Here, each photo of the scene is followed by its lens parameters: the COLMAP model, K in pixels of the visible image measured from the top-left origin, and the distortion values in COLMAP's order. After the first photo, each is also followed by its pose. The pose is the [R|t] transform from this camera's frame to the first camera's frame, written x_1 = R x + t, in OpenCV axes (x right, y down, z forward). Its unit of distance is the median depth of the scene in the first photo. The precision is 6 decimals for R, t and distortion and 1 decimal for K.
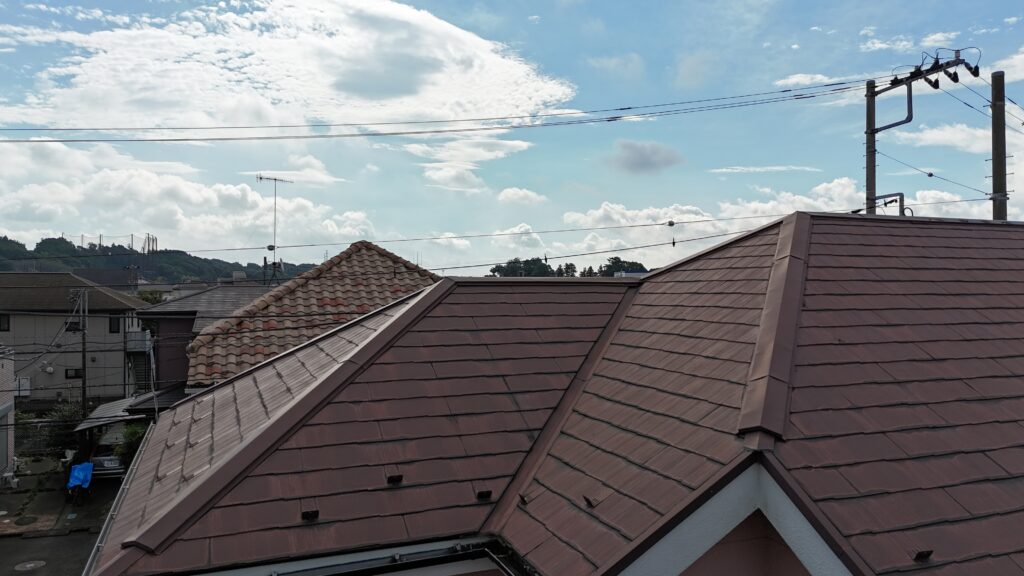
lens RADIAL K [[751.1, 0, 512.0], [0, 751.1, 288.0], [0, 0, 1]] dist [0.001974, 0.001535]
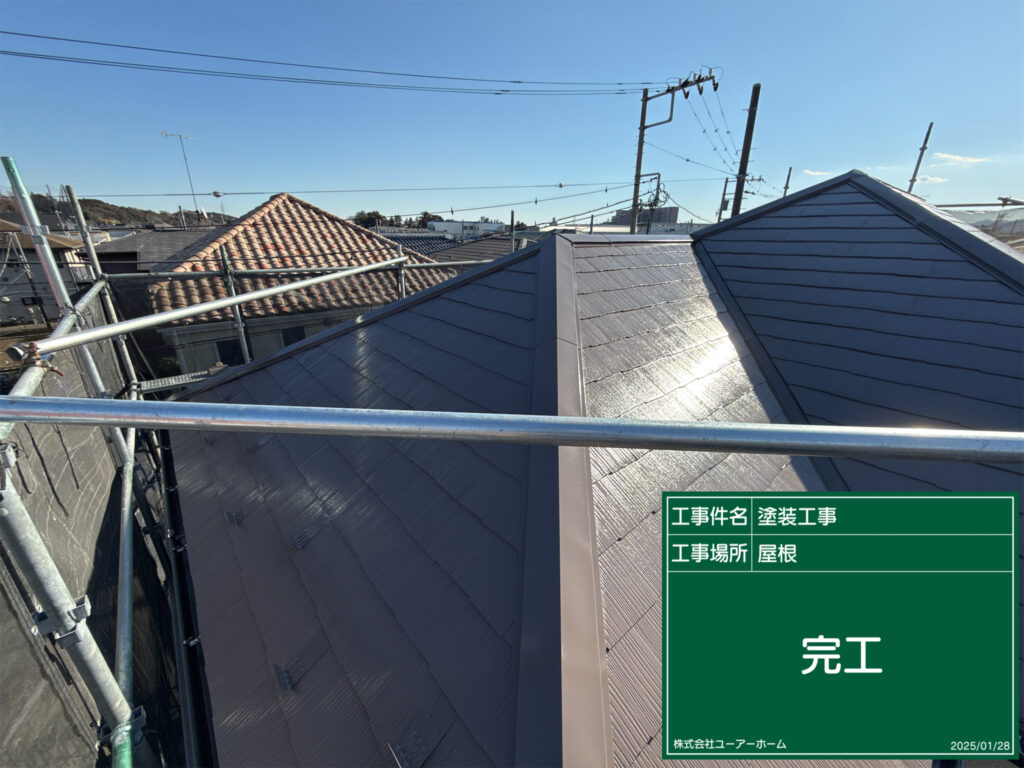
lens RADIAL K [[408.6, 0, 512.0], [0, 408.6, 384.0], [0, 0, 1]] dist [-0.007089, 0.000076]
pose [[0.944003, -0.106258, 0.312357, -0.089550], [-0.009625, 0.937448, 0.347993, -0.004118], [-0.329795, -0.331513, 0.883931, 0.179704]]
